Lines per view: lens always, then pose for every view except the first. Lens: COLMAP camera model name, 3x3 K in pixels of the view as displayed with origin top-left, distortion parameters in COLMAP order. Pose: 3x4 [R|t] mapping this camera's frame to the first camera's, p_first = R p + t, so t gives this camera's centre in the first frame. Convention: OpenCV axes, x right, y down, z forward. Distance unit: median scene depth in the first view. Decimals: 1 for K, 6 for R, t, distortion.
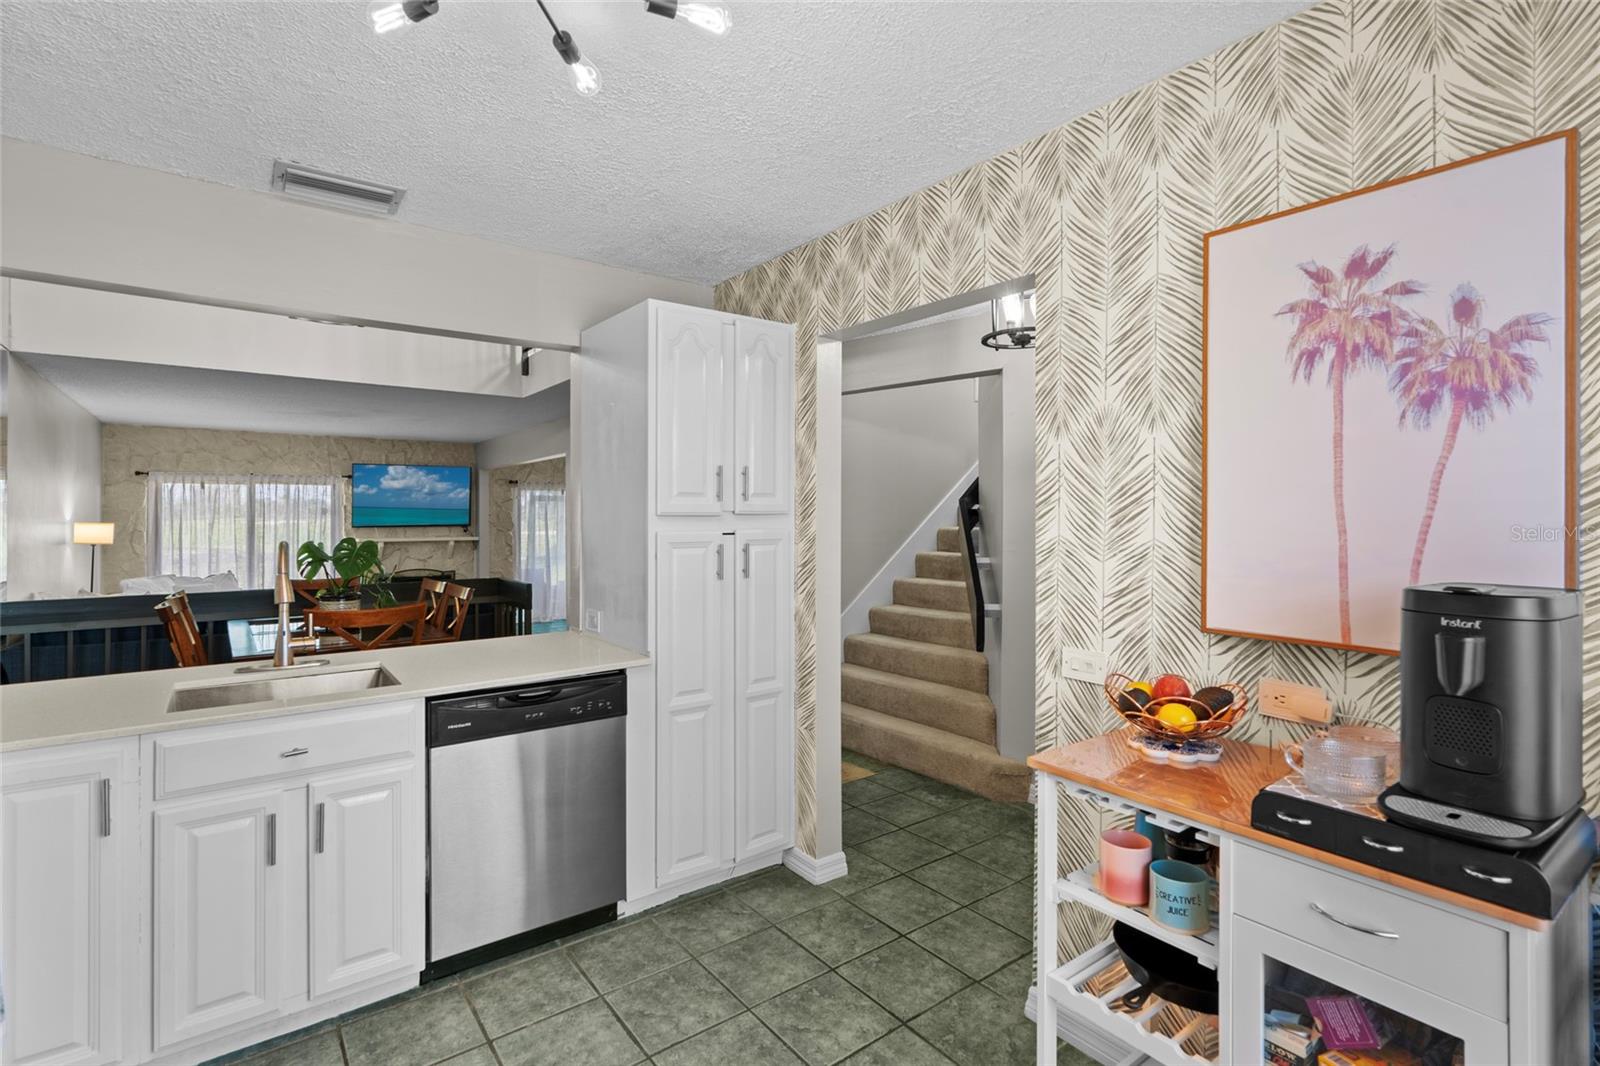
lens RADIAL K [[746.5, 0, 795.6], [0, 746.5, 517.2], [0, 0, 1]] dist [-0.004504, 0.000612]
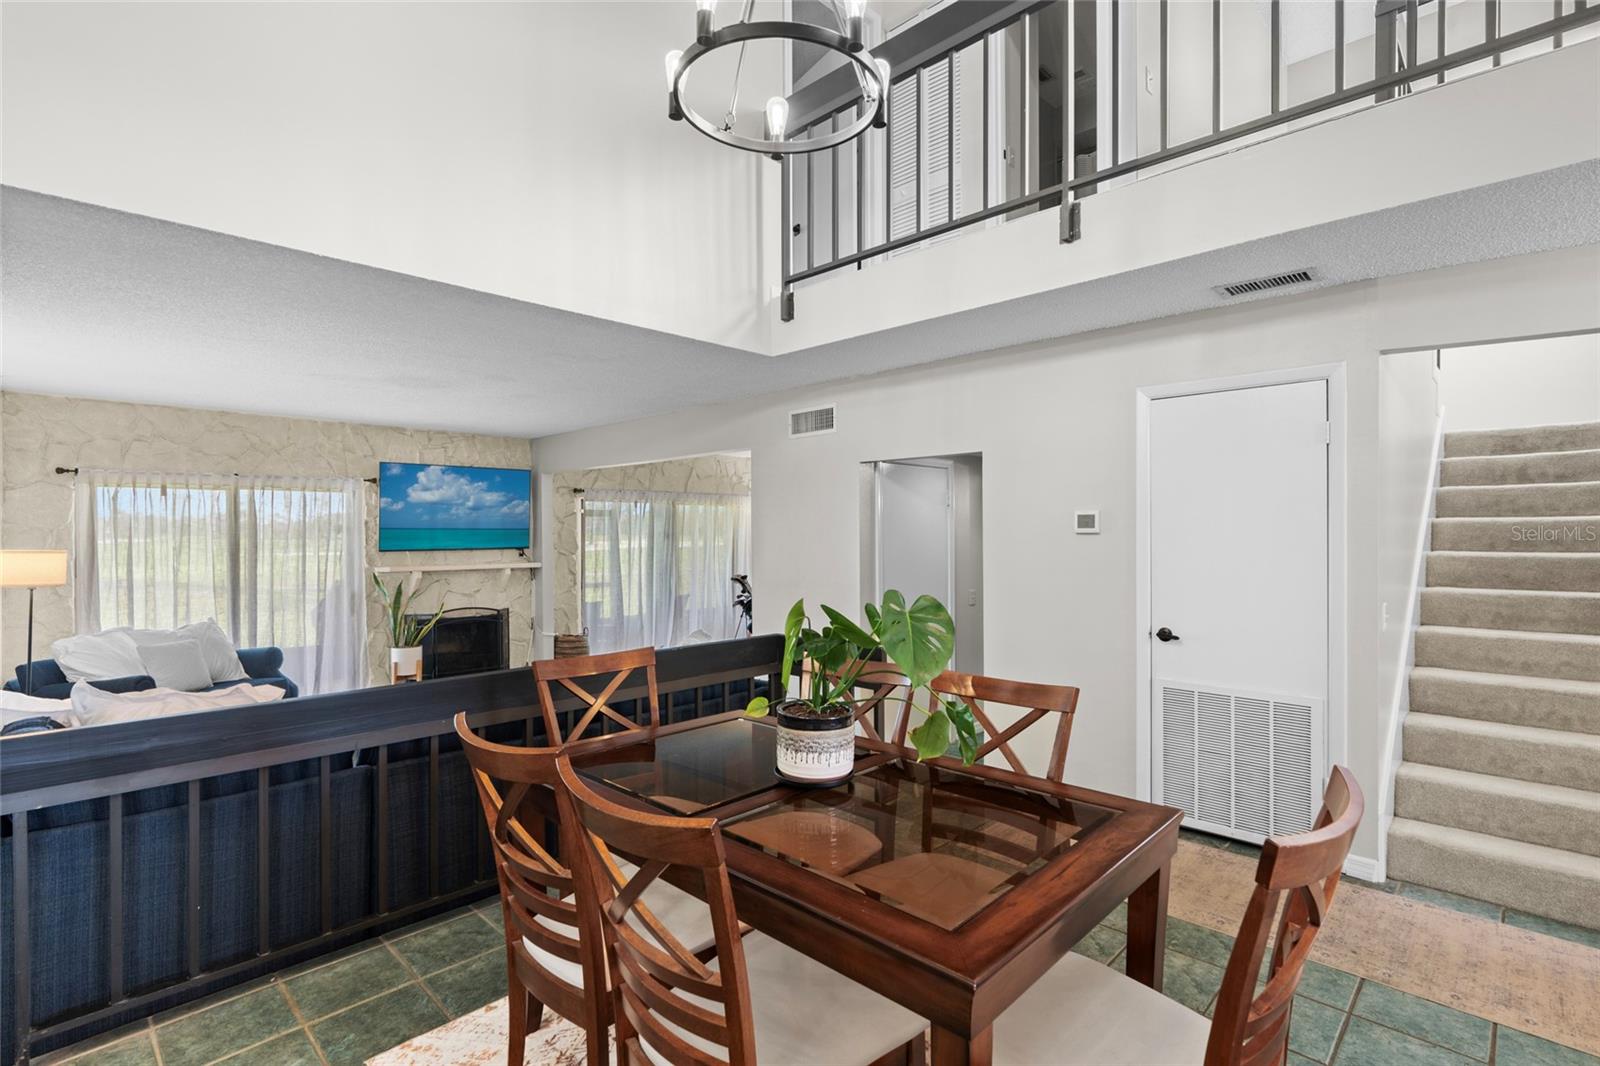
lens RADIAL K [[749.2, 0, 800.0], [0, 749.2, 533.0], [0, 0, 1]] dist [-0.002279, -0.000361]
pose [[0.989816, -0.001763, 0.142343, -1.019904], [0.001719, 0.999998, 0.000430, -0.011914], [-0.142343, -0.000181, 0.989817, 0.798088]]
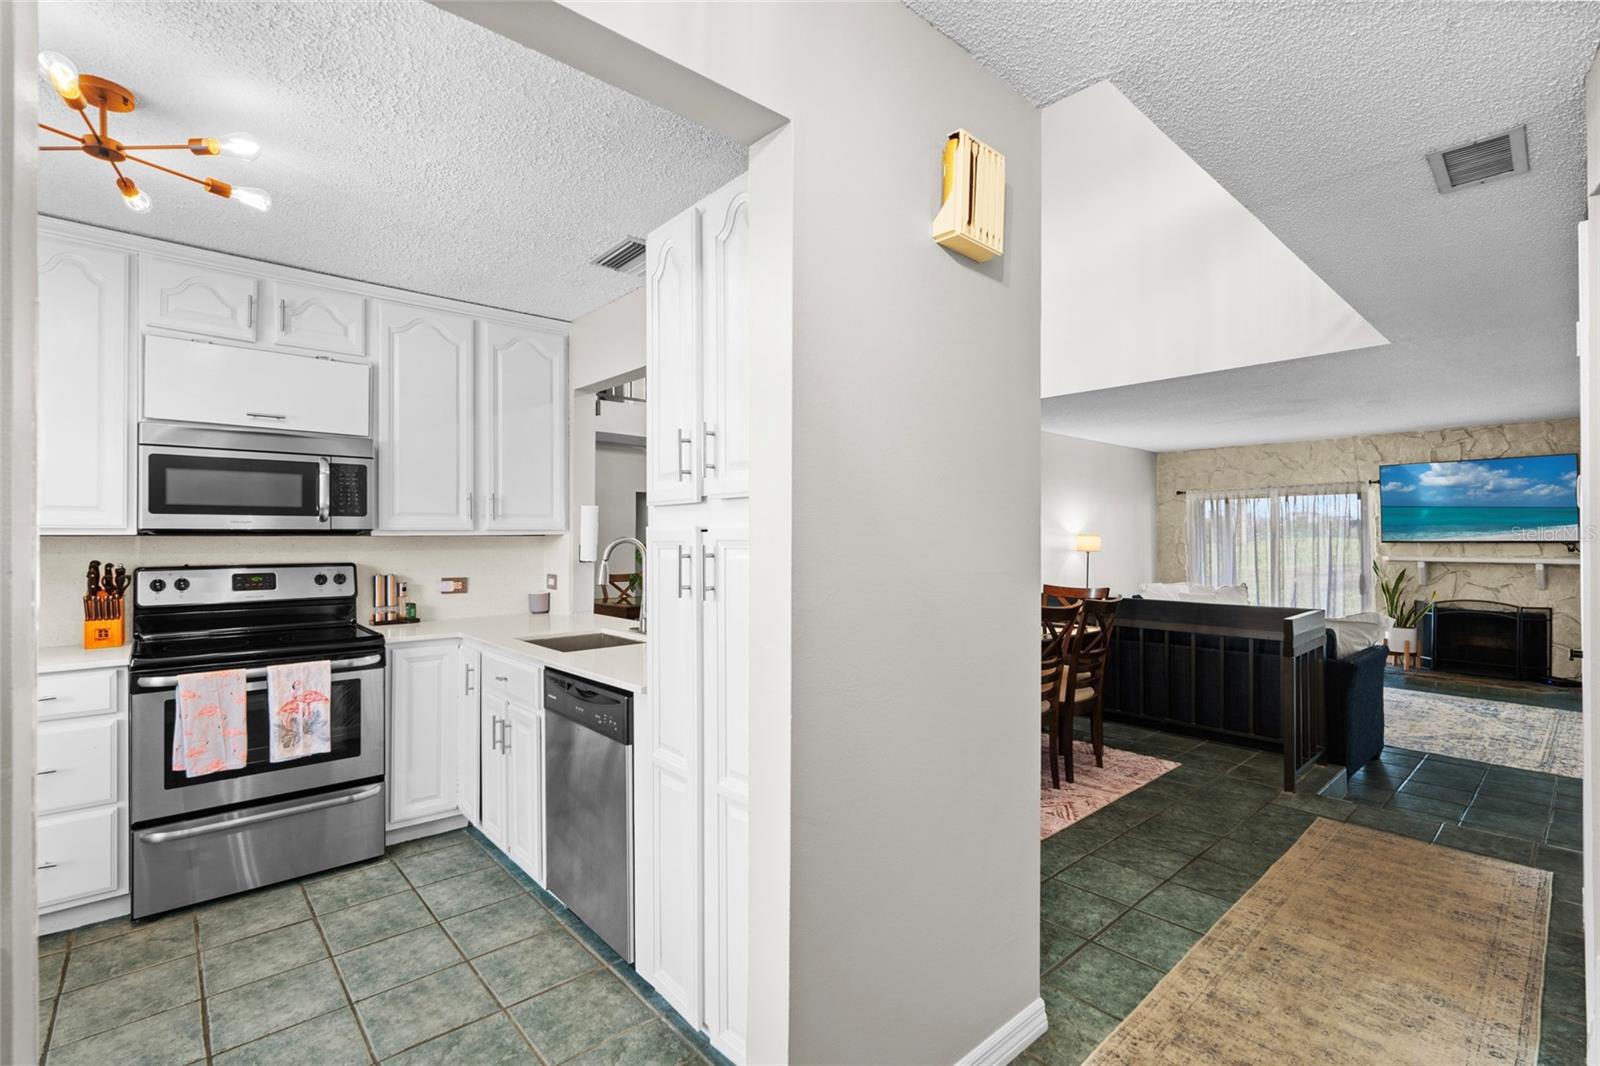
lens RADIAL K [[724.7, 0, 806.8], [0, 724.7, 533.4], [0, 0, 1]] dist [-0.001224, 0.000548]
pose [[0.082947, -0.005013, -0.996541, 0.541083], [0.000097, 0.999987, -0.005022, 0.026543], [0.996554, 0.000320, 0.082947, 1.008627]]
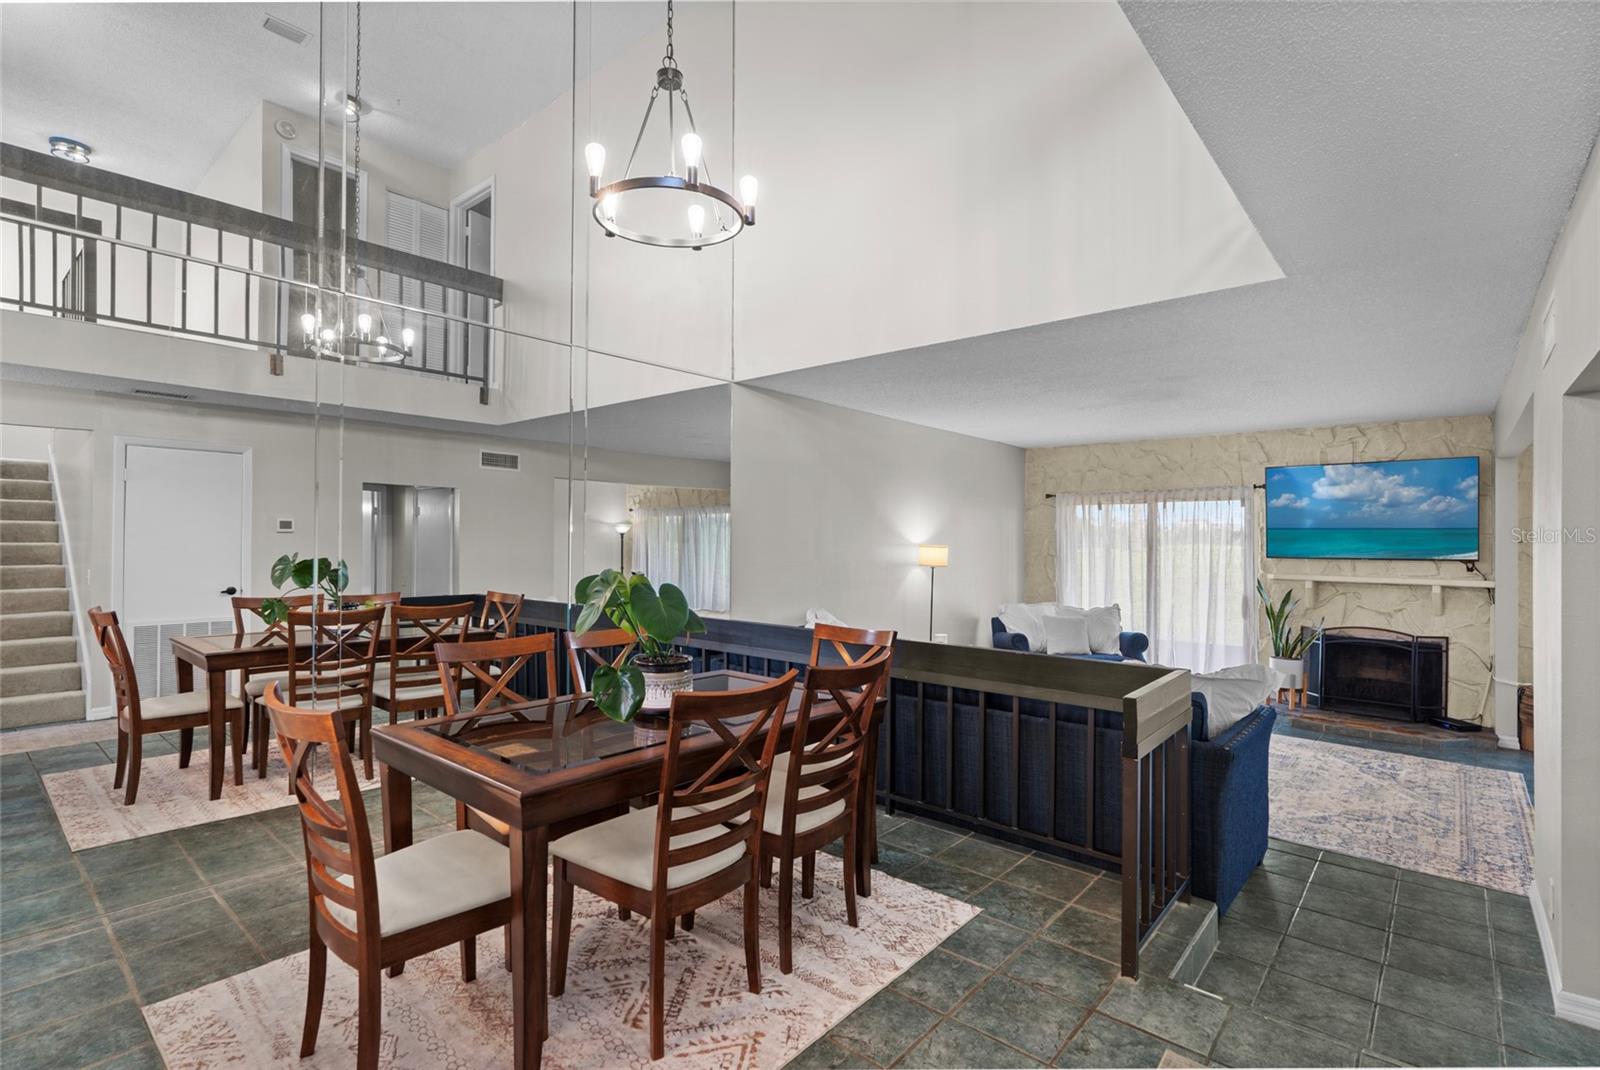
lens RADIAL K [[753.6, 0, 804.2], [0, 753.6, 536.2], [0, 0, 1]] dist [-0.002013, -0.000440]
pose [[0.204097, -0.002323, -0.978948, 0.054531], [-0.010159, 0.999938, -0.004491, 0.003822], [0.978898, 0.010862, 0.204060, 1.456470]]
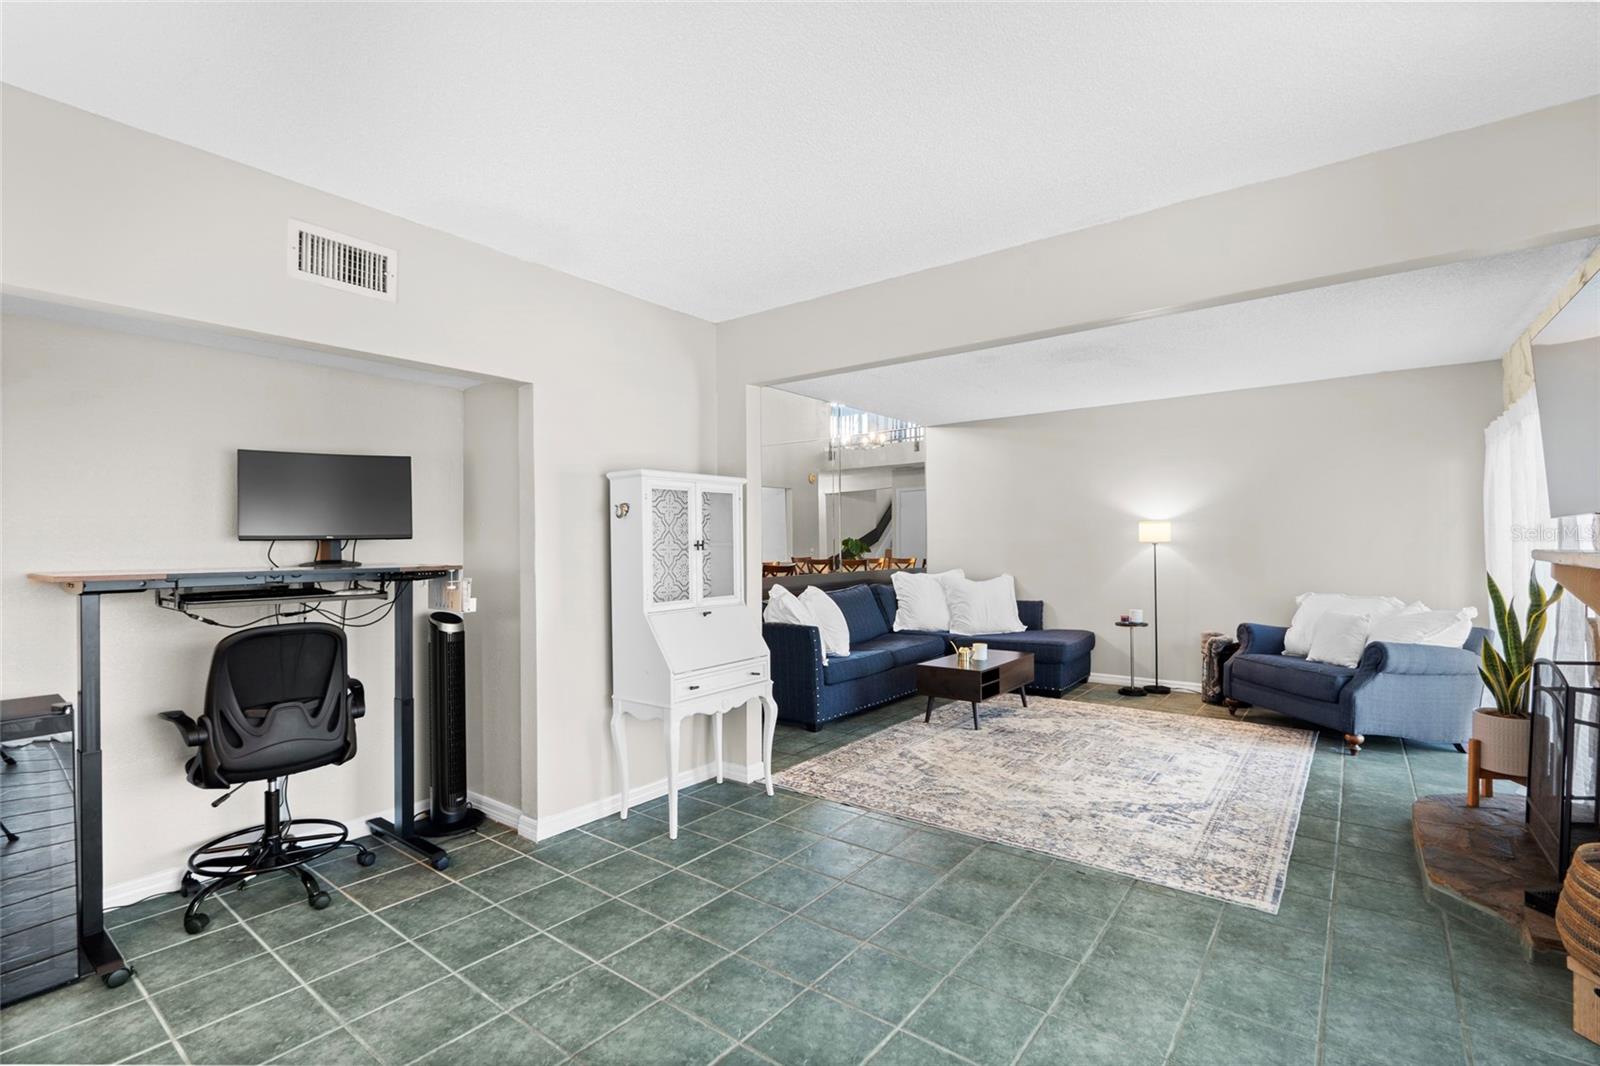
lens RADIAL K [[719.9, 0, 802.3], [0, 719.9, 540.5], [0, 0, 1]] dist [-0.005503, -0.000055]
pose [[-0.965623, 0.009661, -0.259766, -0.551421], [0.011558, 0.999917, -0.005775, 0.074574], [0.259689, -0.008578, -0.965654, 4.233512]]
